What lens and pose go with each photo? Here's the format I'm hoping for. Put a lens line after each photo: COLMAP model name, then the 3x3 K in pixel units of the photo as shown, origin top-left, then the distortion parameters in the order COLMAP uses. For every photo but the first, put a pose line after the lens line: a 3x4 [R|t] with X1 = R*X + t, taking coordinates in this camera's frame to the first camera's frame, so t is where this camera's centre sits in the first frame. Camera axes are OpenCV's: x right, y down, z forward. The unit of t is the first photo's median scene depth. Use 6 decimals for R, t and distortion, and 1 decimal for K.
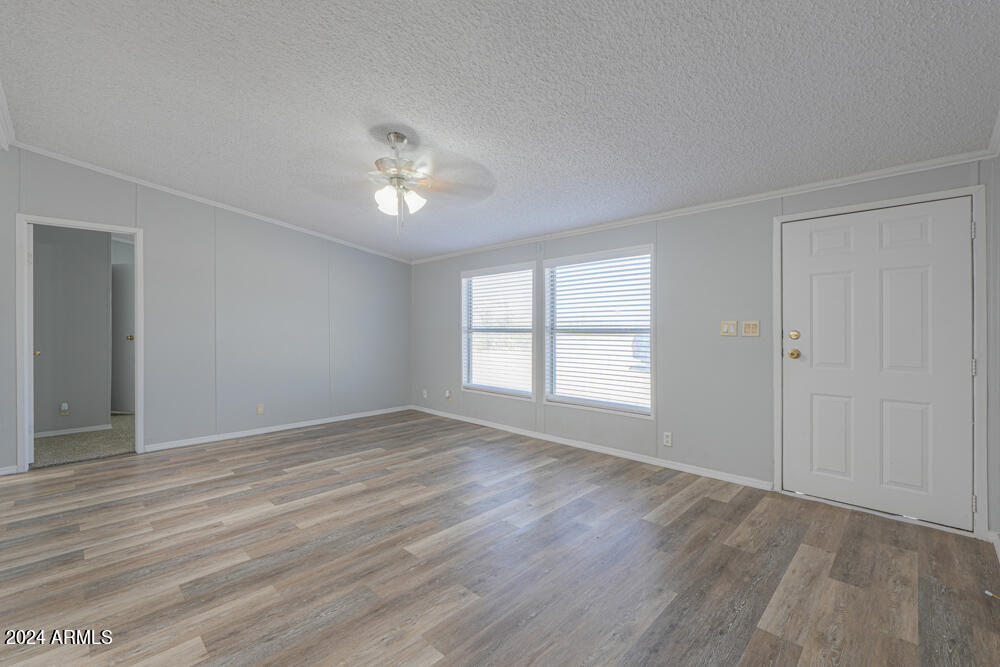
lens RADIAL K [[427.9, 0, 492.5], [0, 427.9, 329.2], [0, 0, 1]] dist [0.003247, 0.000781]
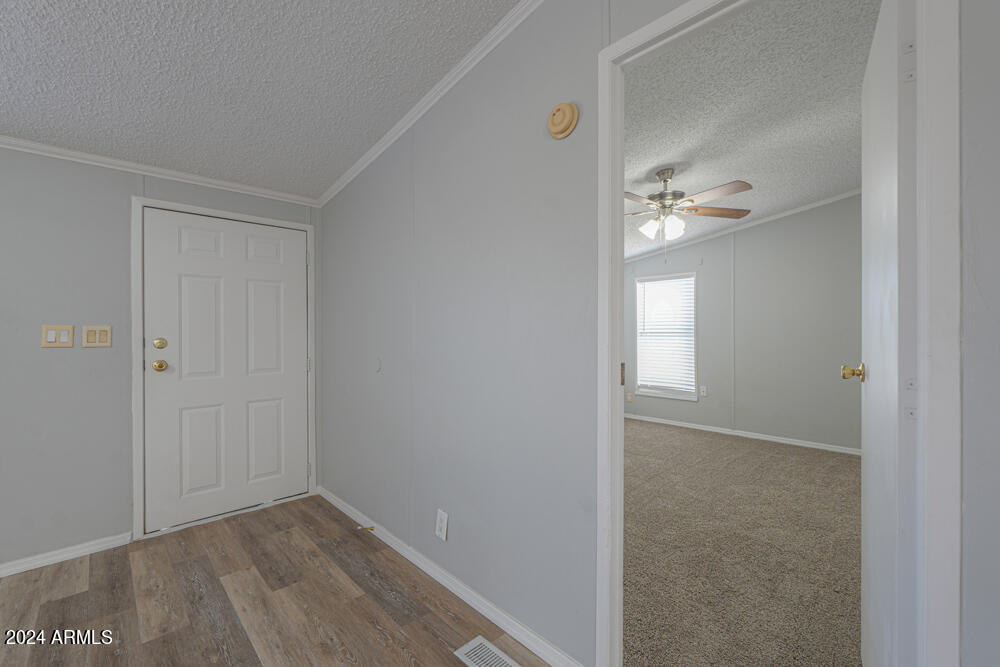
lens RADIAL K [[427.9, 0, 486.7], [0, 427.9, 331.1], [0, 0, 1]] dist [0.003247, 0.000781]
pose [[0.034749, 0.001254, 0.999395, -0.126973], [0.007119, 0.999974, -0.001502, -0.005473], [-0.999371, 0.007167, 0.034740, 0.351141]]
